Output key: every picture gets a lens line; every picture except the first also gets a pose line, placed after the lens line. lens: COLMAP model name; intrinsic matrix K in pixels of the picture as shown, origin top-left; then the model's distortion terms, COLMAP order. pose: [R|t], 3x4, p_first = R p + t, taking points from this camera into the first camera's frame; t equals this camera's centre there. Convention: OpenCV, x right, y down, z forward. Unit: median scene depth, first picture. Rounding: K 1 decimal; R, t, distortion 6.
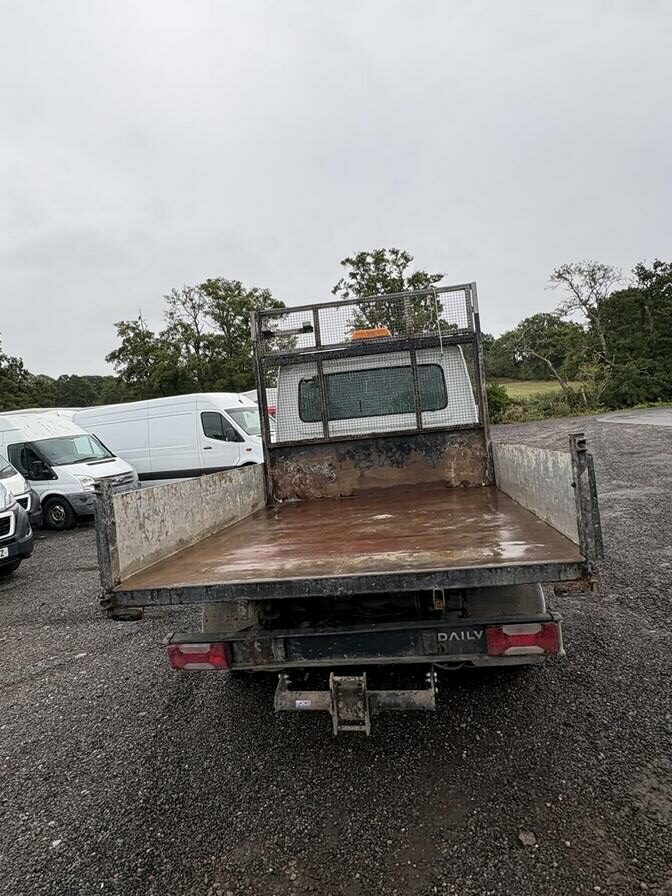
lens RADIAL K [[558.2, 0, 336.9], [0, 558.2, 443.8], [0, 0, 1]] dist [-0.003419, -0.002589]
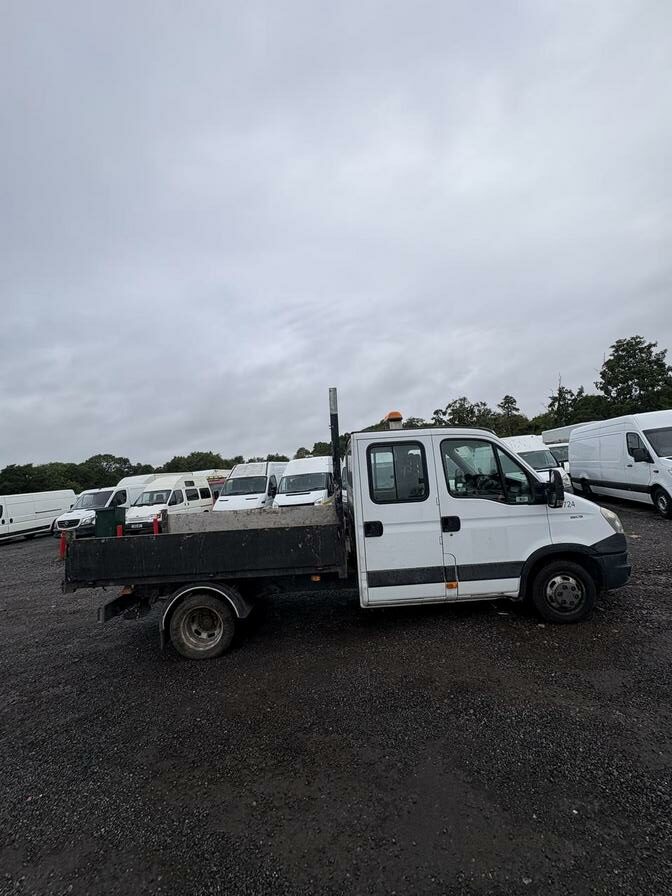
lens RADIAL K [[356.2, 0, 334.0], [0, 356.2, 444.6], [0, 0, 1]] dist [-0.001986, -0.000001]
pose [[0.140891, 0.019834, -0.989826, 0.367945], [0.029989, 0.999255, 0.024292, -0.066683], [0.989571, -0.033106, 0.140191, 0.325827]]
